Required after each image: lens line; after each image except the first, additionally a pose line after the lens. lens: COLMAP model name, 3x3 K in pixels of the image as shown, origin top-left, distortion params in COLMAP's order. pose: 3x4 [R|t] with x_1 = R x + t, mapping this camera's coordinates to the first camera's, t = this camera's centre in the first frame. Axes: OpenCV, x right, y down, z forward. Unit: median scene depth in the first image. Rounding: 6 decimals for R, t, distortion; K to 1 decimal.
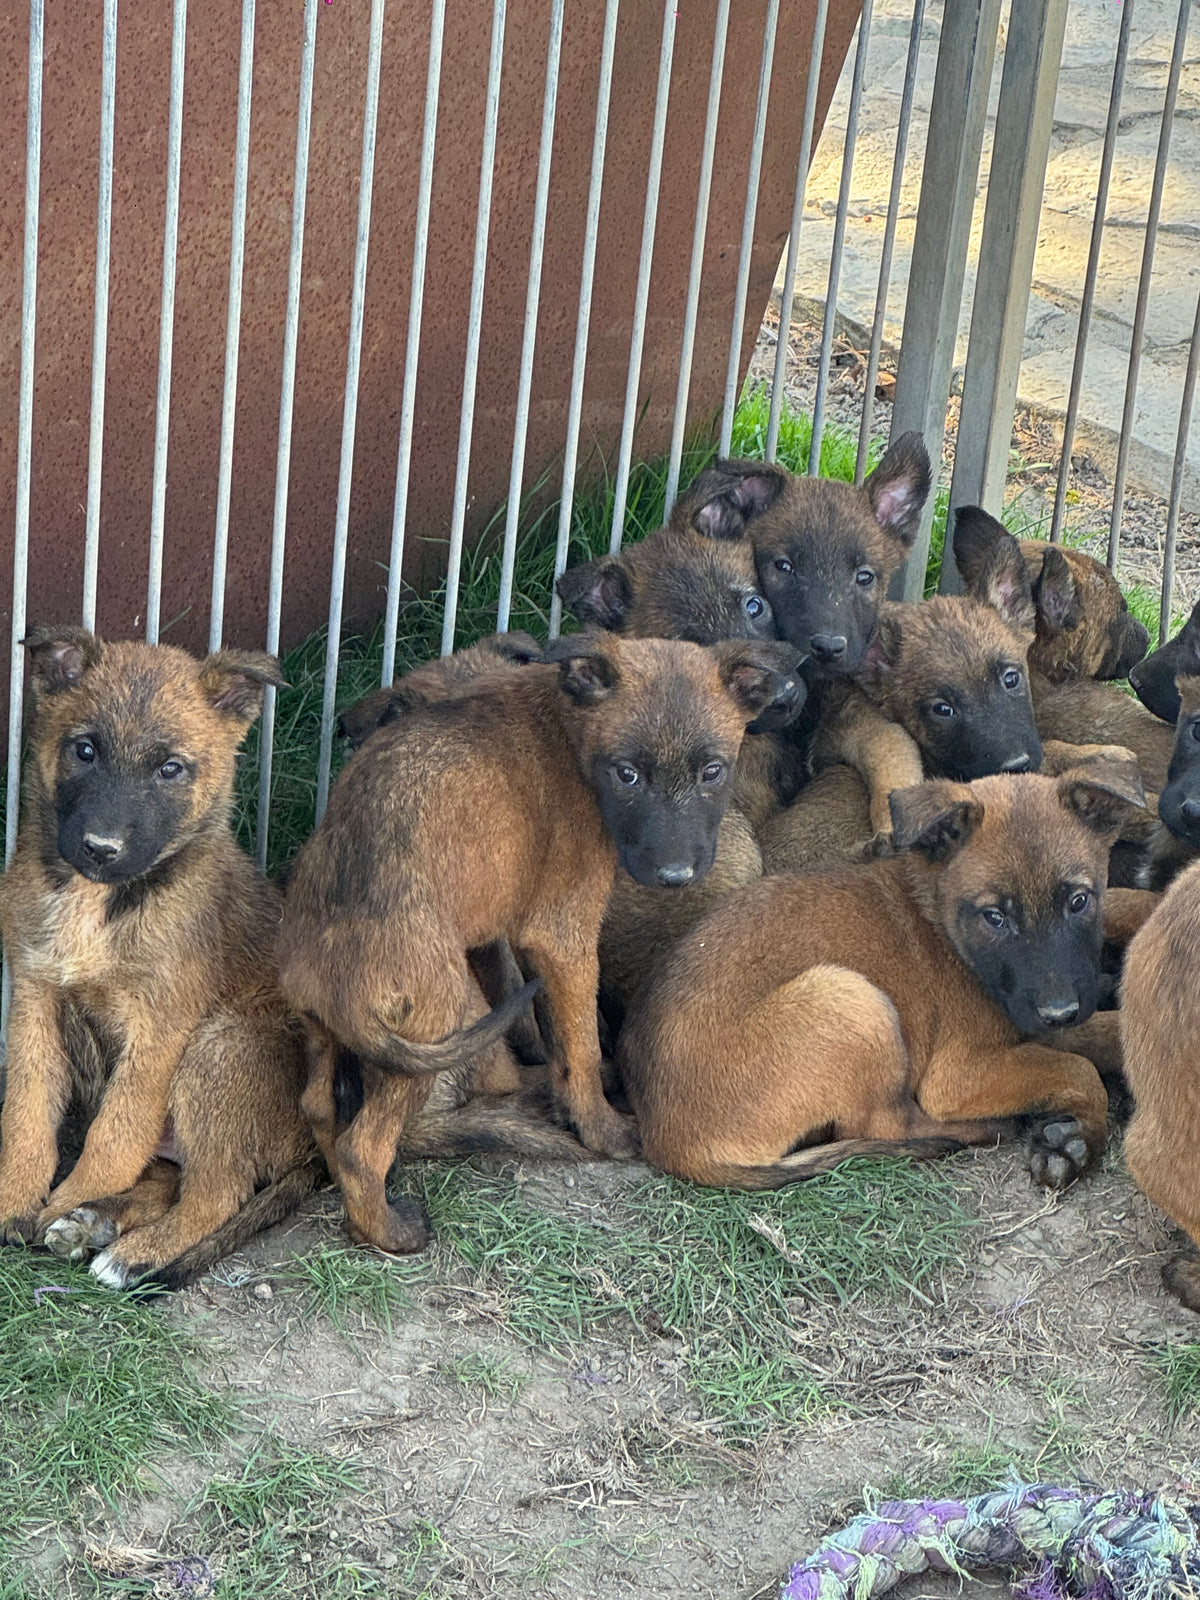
lens RADIAL K [[4722.5, 0, 600.0], [0, 4722.5, 800.0], [0, 0, 1]] dist [-0.214025, 7.608491]
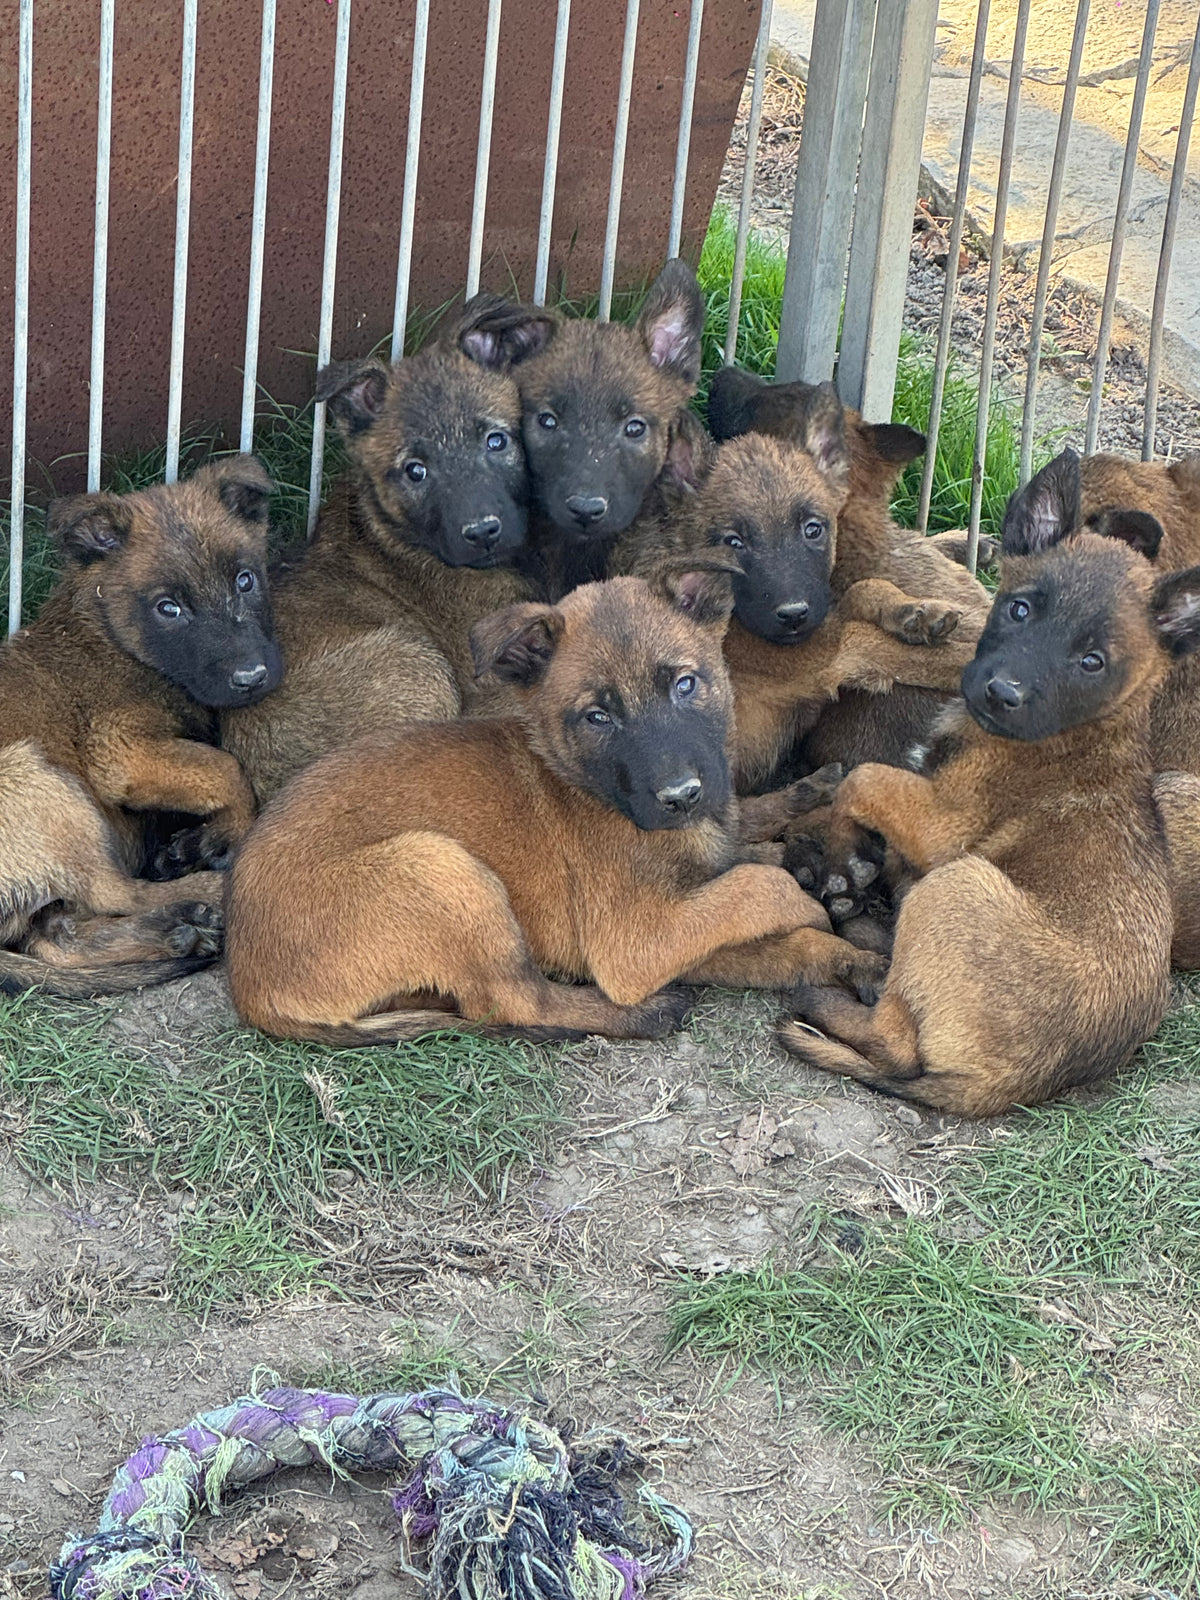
lens RADIAL K [[4722.5, 0, 600.0], [0, 4722.5, 800.0], [0, 0, 1]] dist [-0.214025, 7.608491]
pose [[0.970747, 0.122351, -0.206592, 0.281858], [-0.117229, 0.992419, 0.036901, -0.009016], [0.209540, -0.011603, 0.977731, 0.088900]]
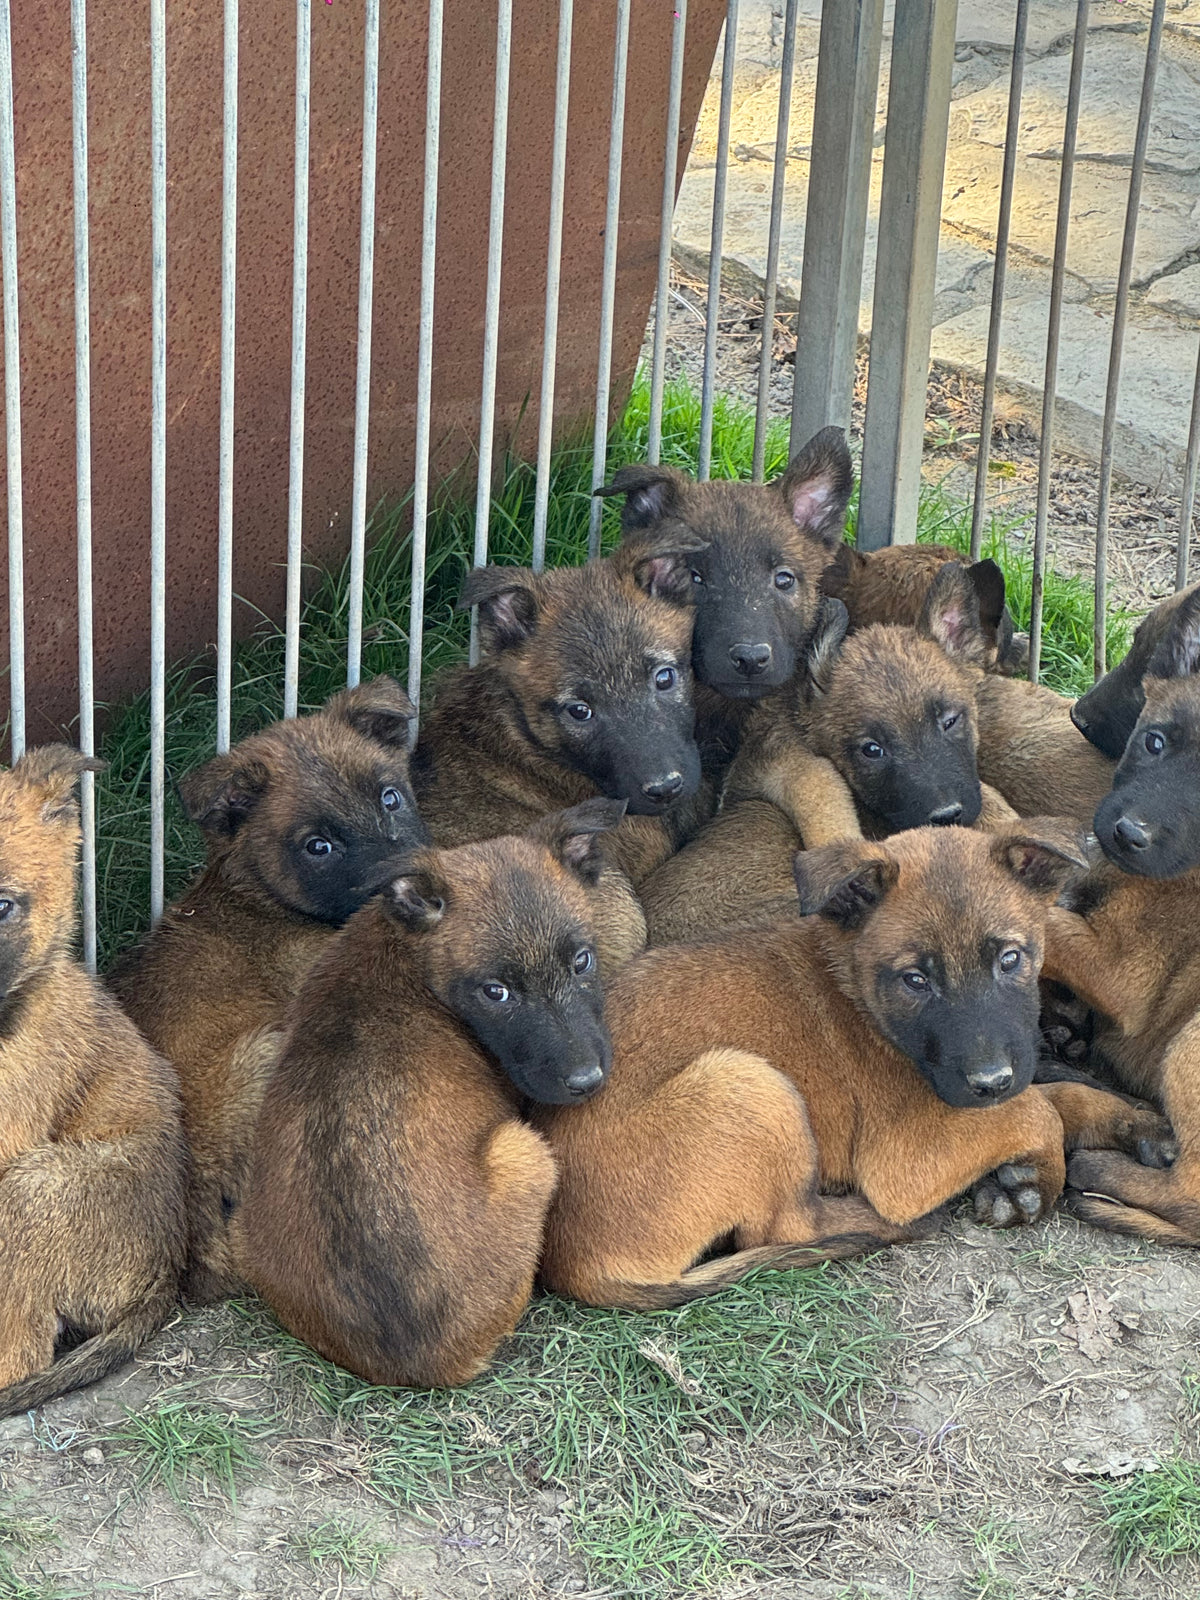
lens RADIAL K [[4722.5, 0, 600.0], [0, 4722.5, 800.0], [0, 0, 1]] dist [-0.214025, 7.608491]
pose [[0.999189, -0.039079, -0.009685, 0.037416], [0.039359, 0.998753, 0.030721, -0.042883], [0.008472, -0.031077, 0.999481, 0.113137]]
